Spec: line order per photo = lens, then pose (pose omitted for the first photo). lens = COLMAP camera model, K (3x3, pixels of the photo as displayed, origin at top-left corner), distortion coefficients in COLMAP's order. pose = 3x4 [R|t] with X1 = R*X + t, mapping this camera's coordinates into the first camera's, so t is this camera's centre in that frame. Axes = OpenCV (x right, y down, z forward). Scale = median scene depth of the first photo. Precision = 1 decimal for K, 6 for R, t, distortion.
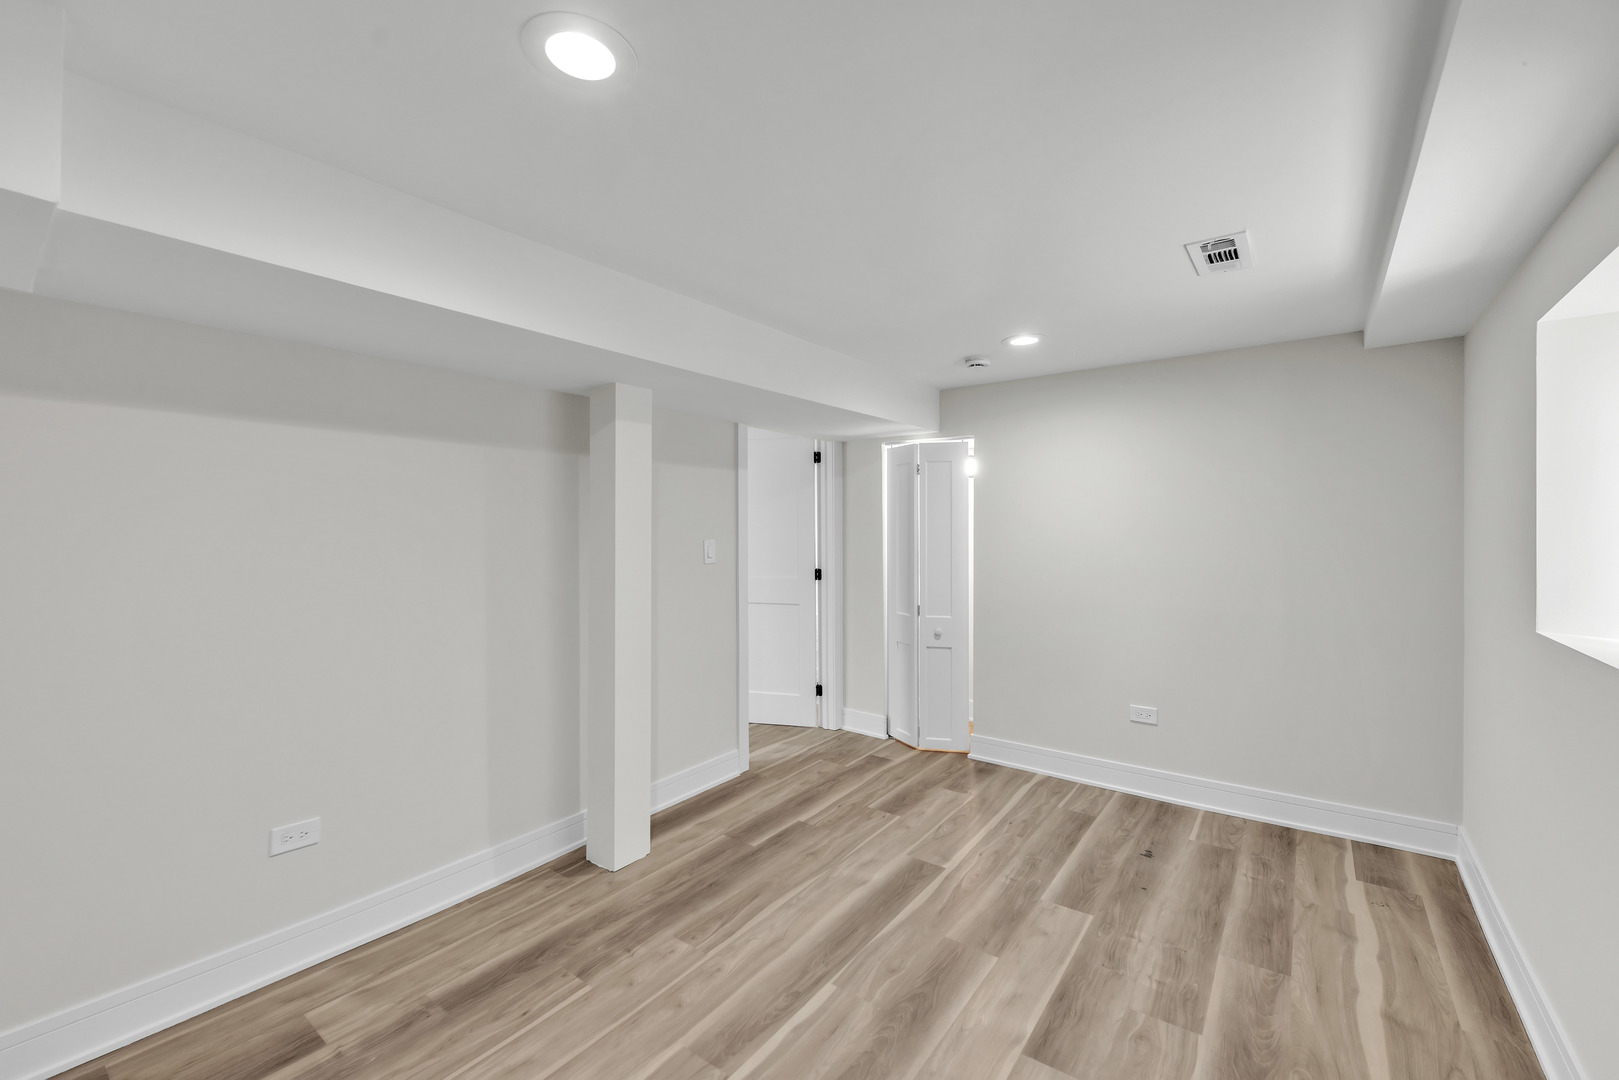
lens RADIAL K [[651.3, 0, 809.4], [0, 651.3, 533.7], [0, 0, 1]] dist [-0.000237, -0.000052]
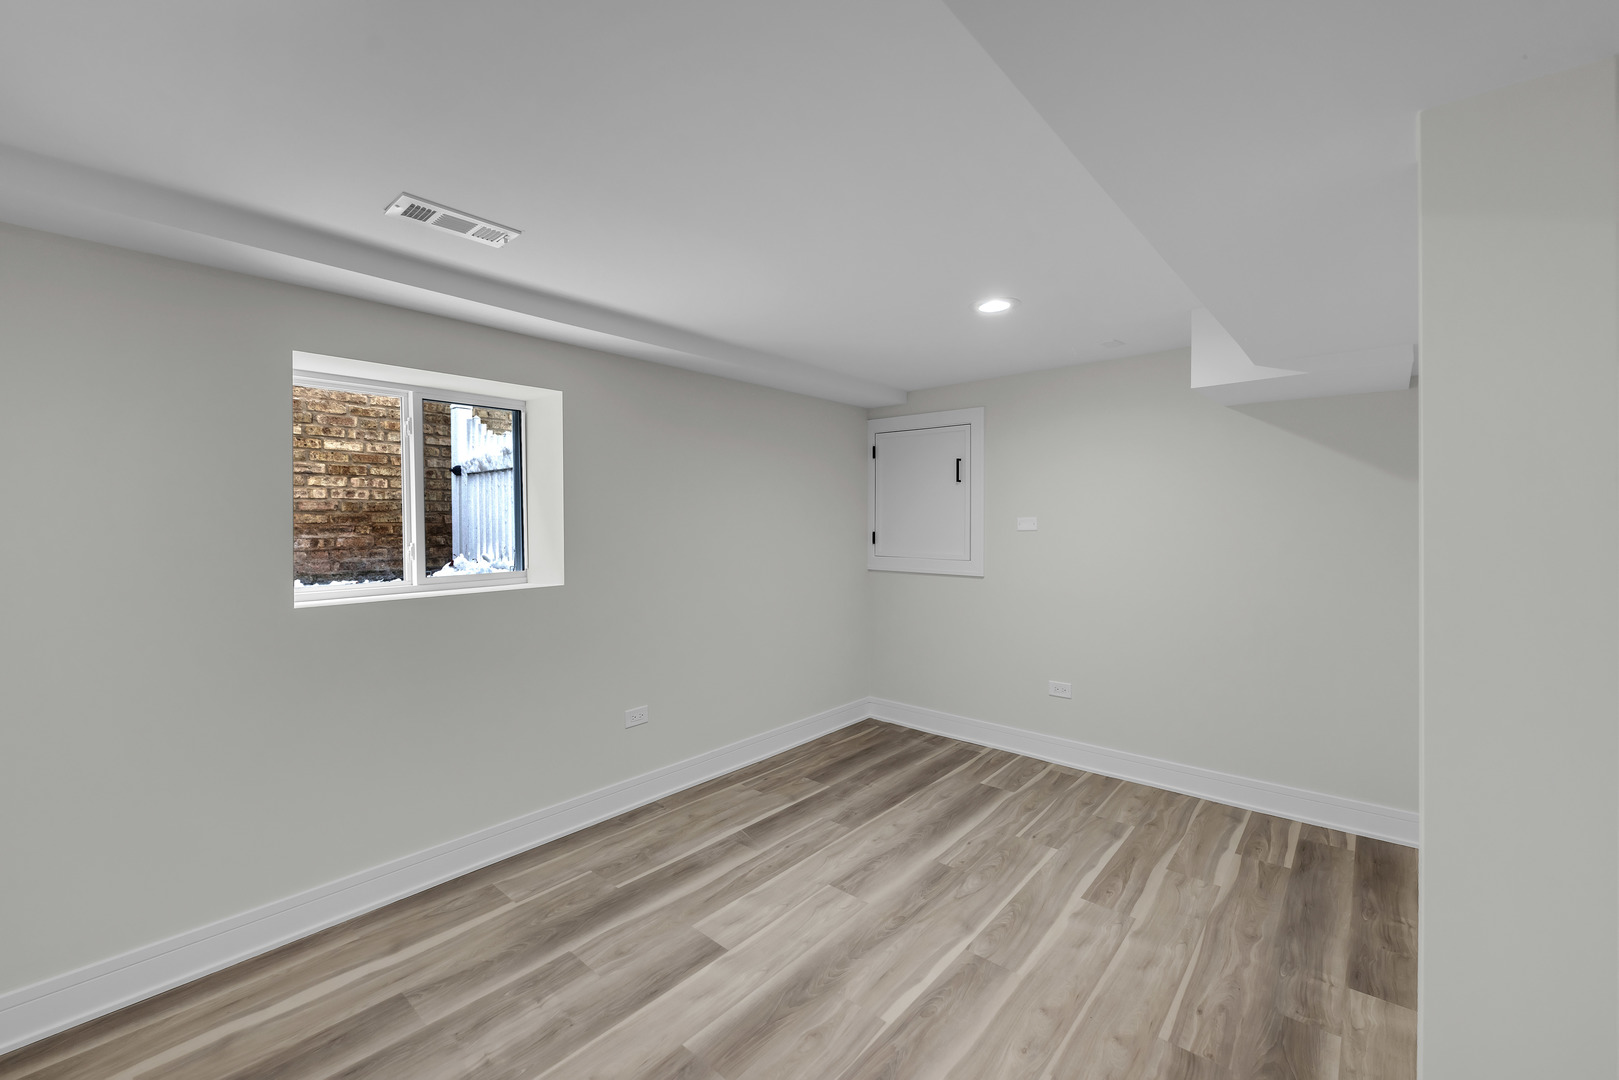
lens RADIAL K [[651.3, 0, 809.9], [0, 651.3, 533.4], [0, 0, 1]] dist [-0.000237, -0.000052]
pose [[-0.997893, 0.003666, 0.064783, 0.083402], [0.005468, 0.999603, 0.027651, -0.014541], [-0.064656, 0.027947, -0.997516, 1.984171]]
